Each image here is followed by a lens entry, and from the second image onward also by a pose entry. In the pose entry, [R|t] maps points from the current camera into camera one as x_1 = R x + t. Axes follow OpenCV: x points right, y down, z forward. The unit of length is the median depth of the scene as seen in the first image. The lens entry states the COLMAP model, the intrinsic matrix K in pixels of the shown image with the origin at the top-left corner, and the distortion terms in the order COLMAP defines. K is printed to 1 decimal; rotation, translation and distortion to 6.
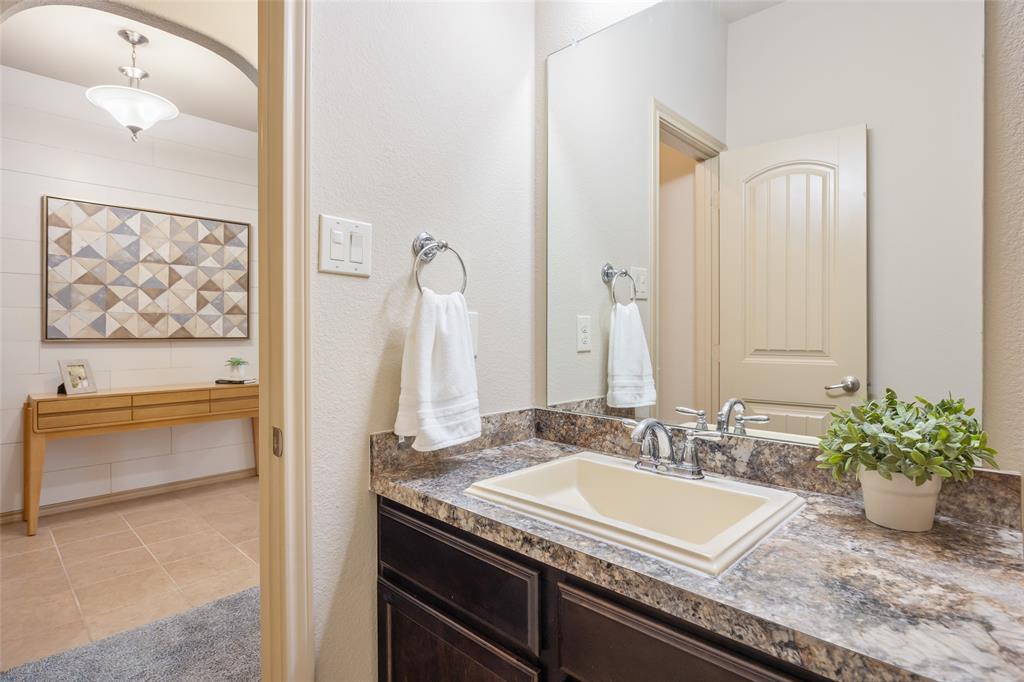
lens RADIAL K [[506.2, 0, 512.0], [0, 506.2, 341.0], [0, 0, 1]] dist [-0.000540, -0.000265]
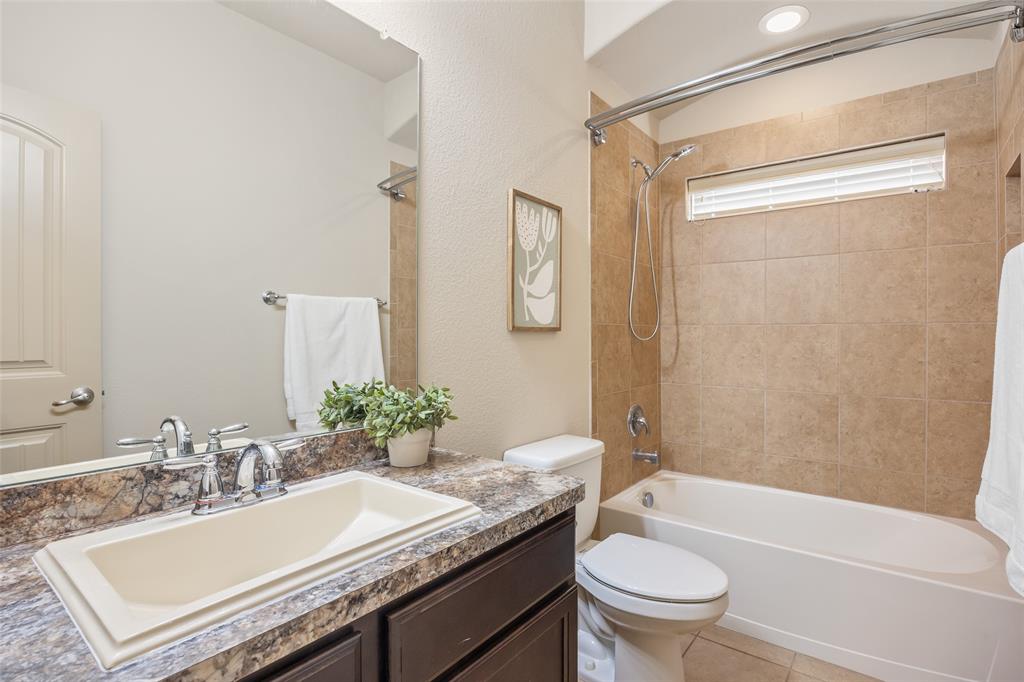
lens RADIAL K [[495.1, 0, 540.7], [0, 495.1, 338.4], [0, 0, 1]] dist [-0.001924, -0.000244]
pose [[-0.137639, -0.002301, 0.990480, -0.869689], [0.015824, 0.999865, 0.004522, -0.021464], [-0.990356, 0.016296, -0.137584, 0.898371]]
